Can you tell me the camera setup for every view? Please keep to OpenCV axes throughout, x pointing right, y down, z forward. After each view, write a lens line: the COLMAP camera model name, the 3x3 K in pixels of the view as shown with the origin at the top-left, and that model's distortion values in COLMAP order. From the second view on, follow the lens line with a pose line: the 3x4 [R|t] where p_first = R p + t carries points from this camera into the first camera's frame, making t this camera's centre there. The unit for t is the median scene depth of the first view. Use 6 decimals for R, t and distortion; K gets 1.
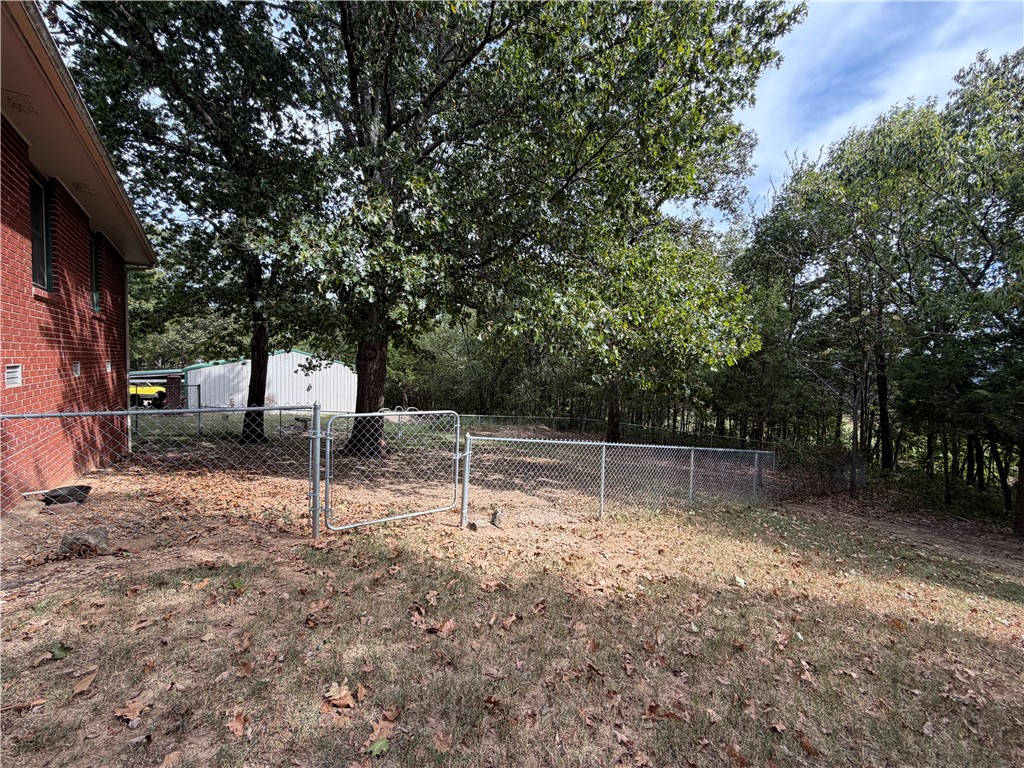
lens RADIAL K [[414.0, 0, 502.6], [0, 414.0, 382.1], [0, 0, 1]] dist [0.002360, 0.000443]
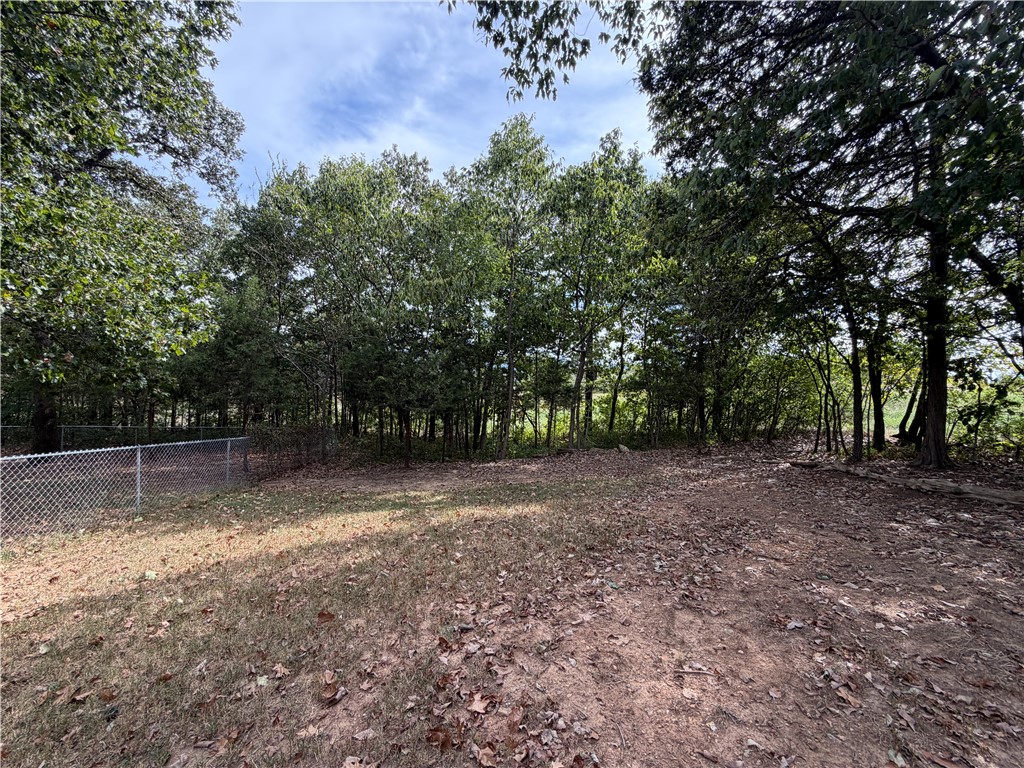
lens RADIAL K [[414.0, 0, 514.4], [0, 414.0, 384.5], [0, 0, 1]] dist [0.002360, 0.000443]
pose [[0.475944, -0.032009, 0.878893, 0.050577], [-0.002994, 0.999273, 0.038015, -0.007467], [-0.879471, -0.020725, 0.475502, -0.096424]]
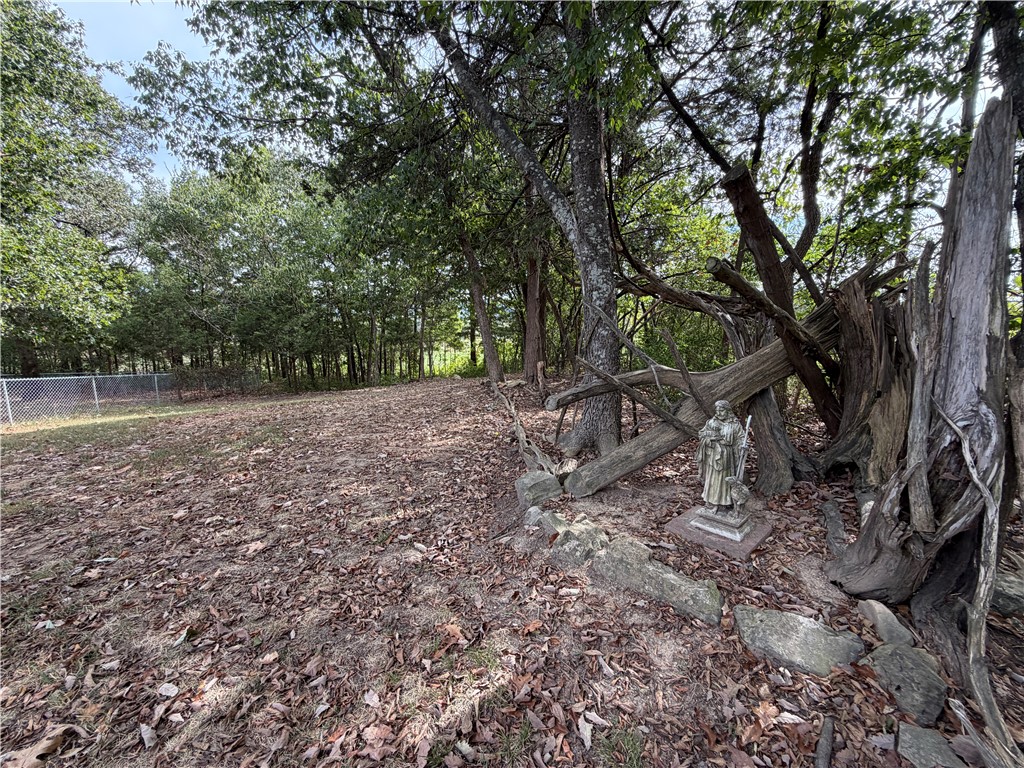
lens RADIAL K [[414.0, 0, 514.7], [0, 414.0, 384.4], [0, 0, 1]] dist [0.002360, 0.000443]
pose [[0.445767, -0.167780, 0.879285, -0.178445], [0.029404, 0.984492, 0.172948, -0.030683], [-0.894666, -0.051240, 0.443788, -0.902415]]
